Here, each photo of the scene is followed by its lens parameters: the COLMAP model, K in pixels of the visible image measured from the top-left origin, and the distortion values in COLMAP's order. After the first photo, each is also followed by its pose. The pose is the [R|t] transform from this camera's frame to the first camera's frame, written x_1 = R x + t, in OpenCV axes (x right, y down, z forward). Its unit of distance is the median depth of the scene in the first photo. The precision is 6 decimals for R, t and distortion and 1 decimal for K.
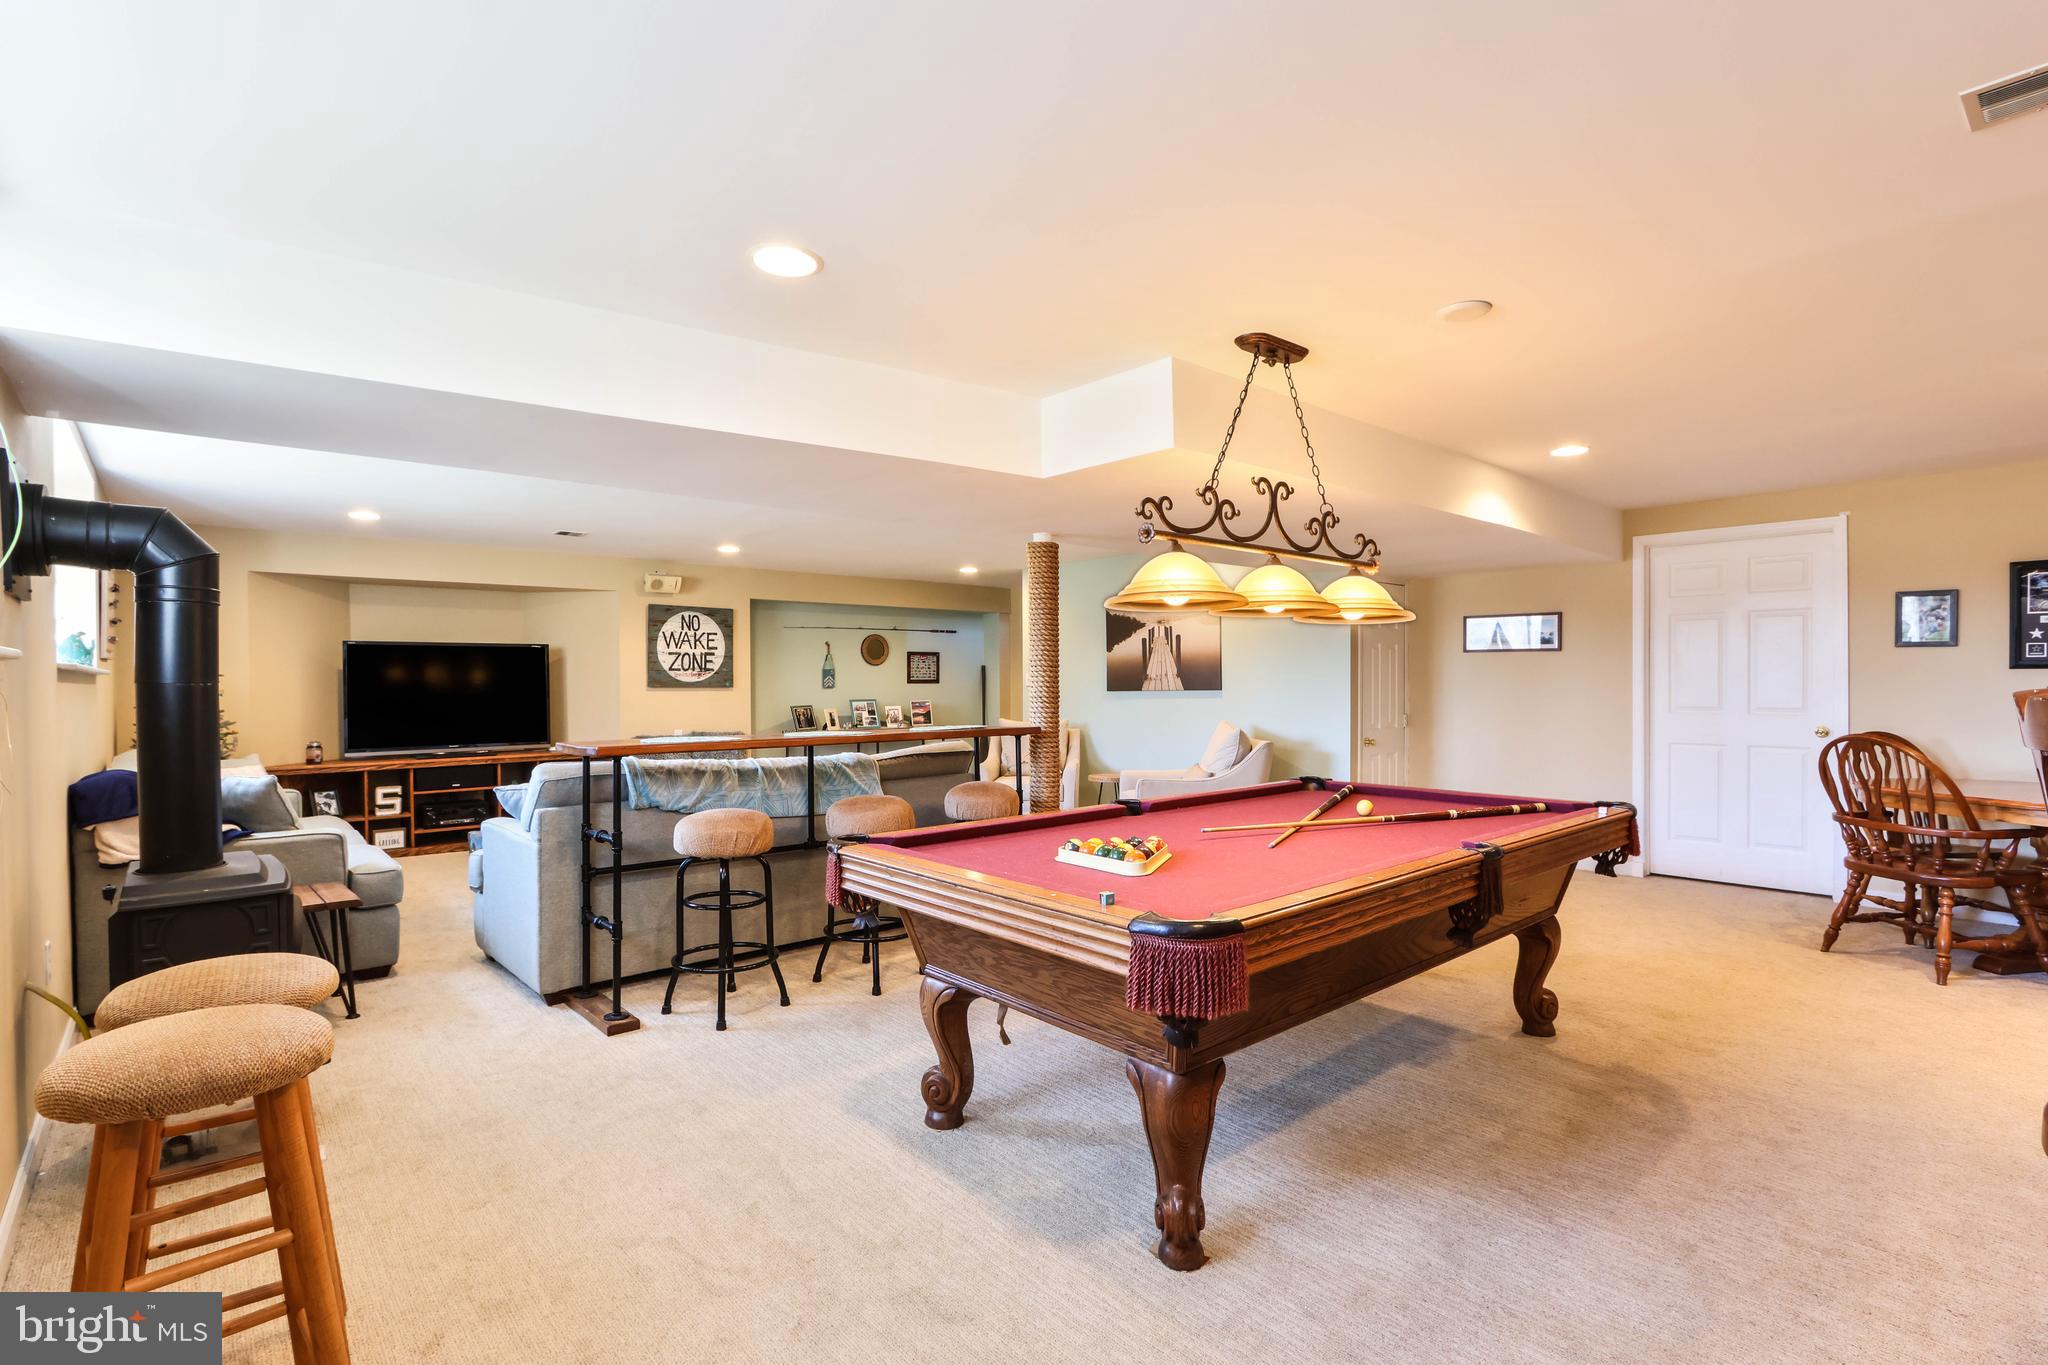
lens RADIAL K [[988.4, 0, 1023.3], [0, 988.4, 682.0], [0, 0, 1]] dist [0.002604, -0.000502]
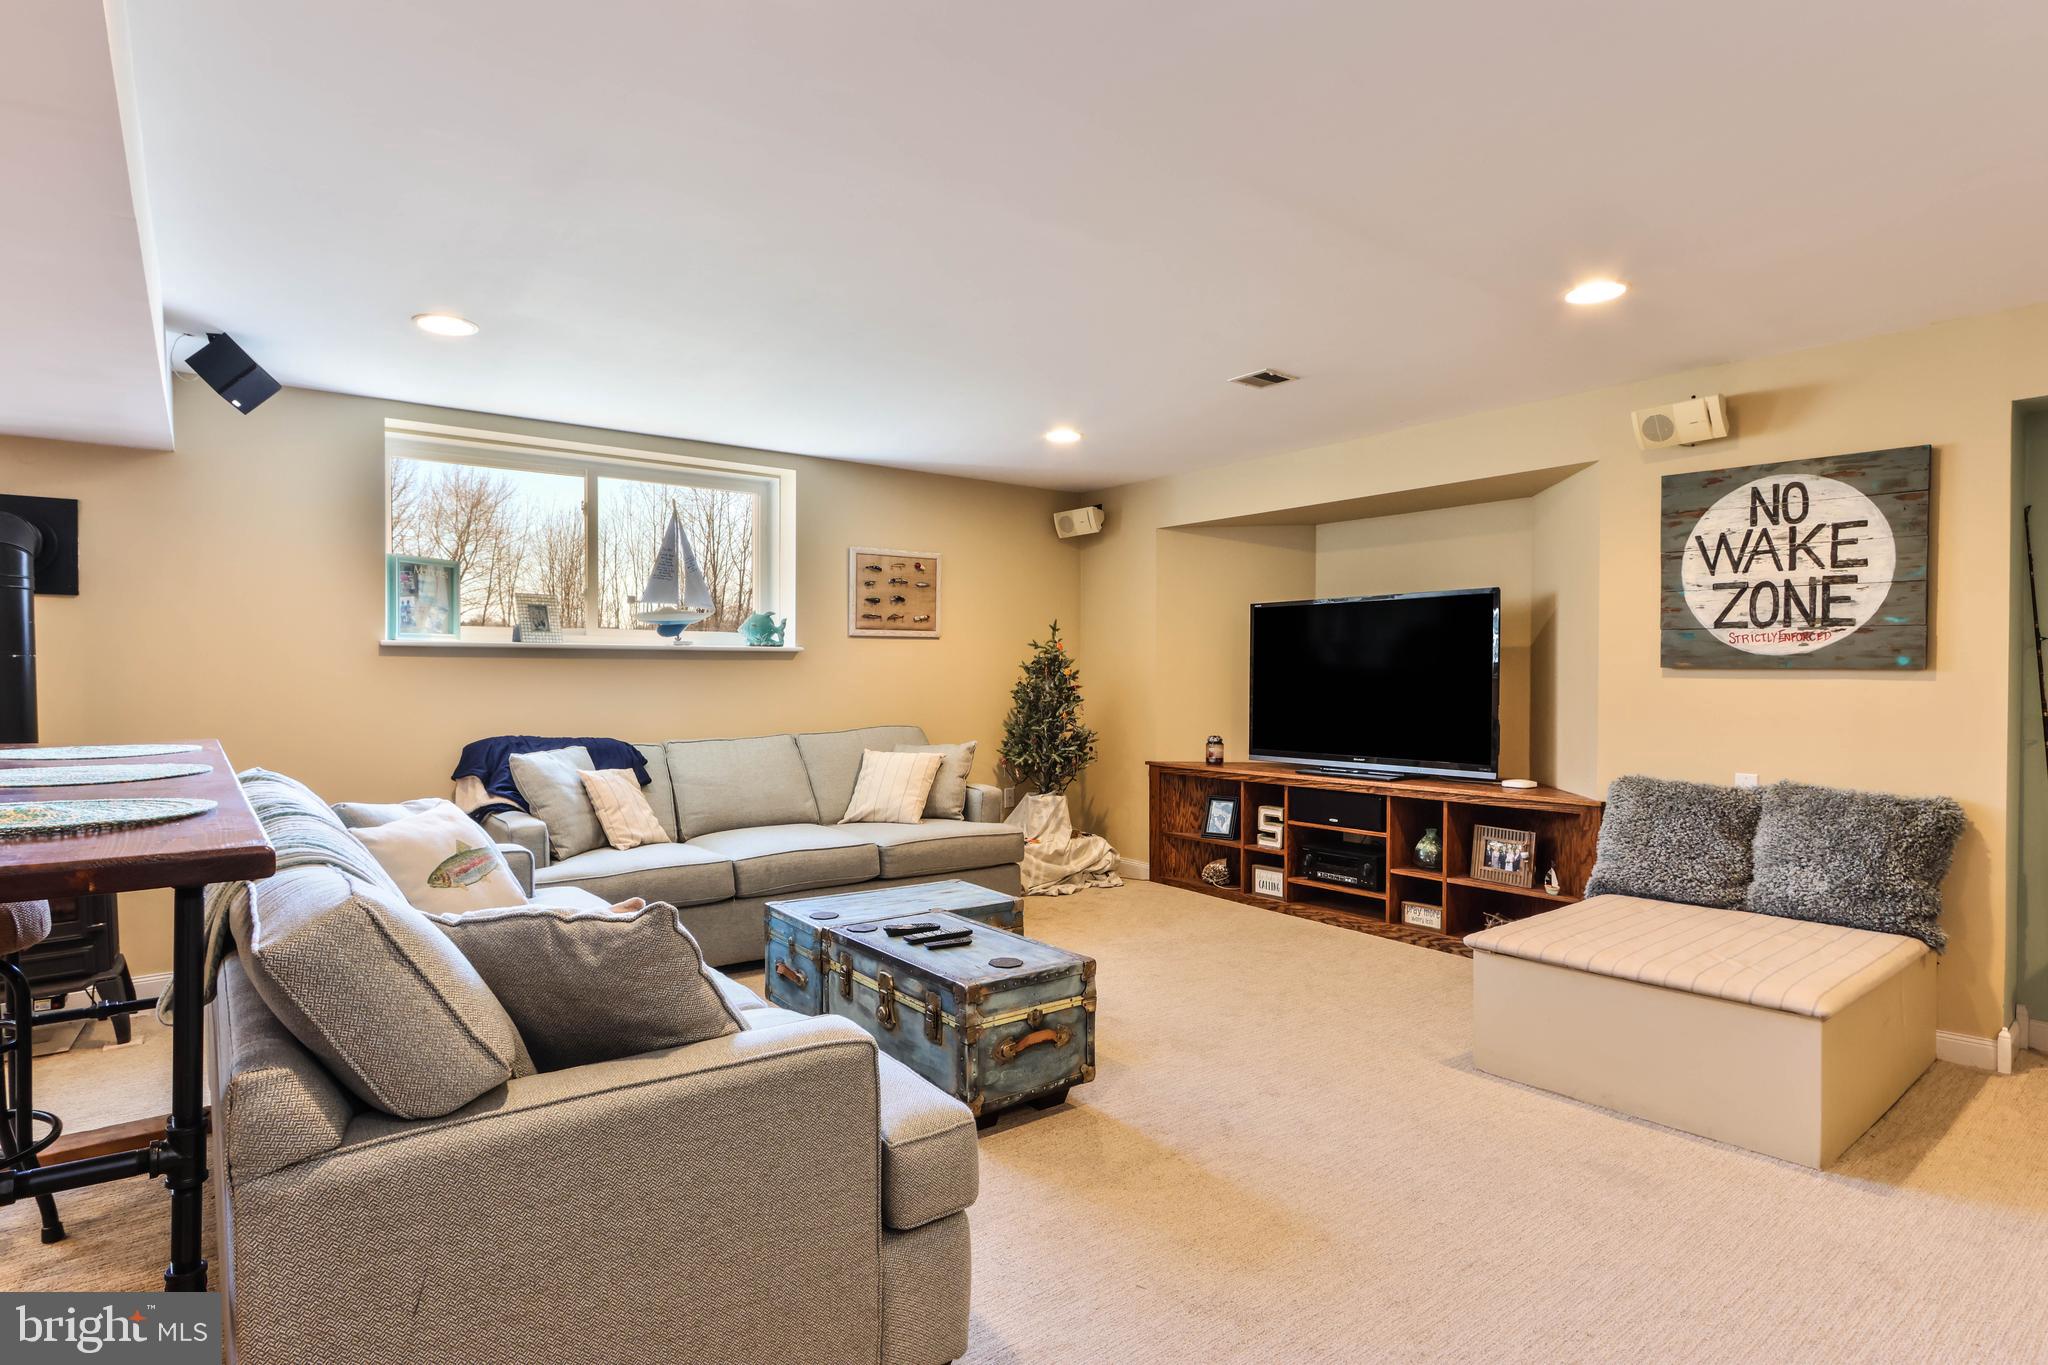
lens RADIAL K [[1051.3, 0, 1015.5], [0, 1051.3, 684.6], [0, 0, 1]] dist [-0.015926, 0.003138]
pose [[-0.057350, 0.017360, -0.998203, 0.096376], [-0.000569, 0.999848, 0.017421, 0.004674], [0.998354, 0.001567, -0.057332, 0.732199]]
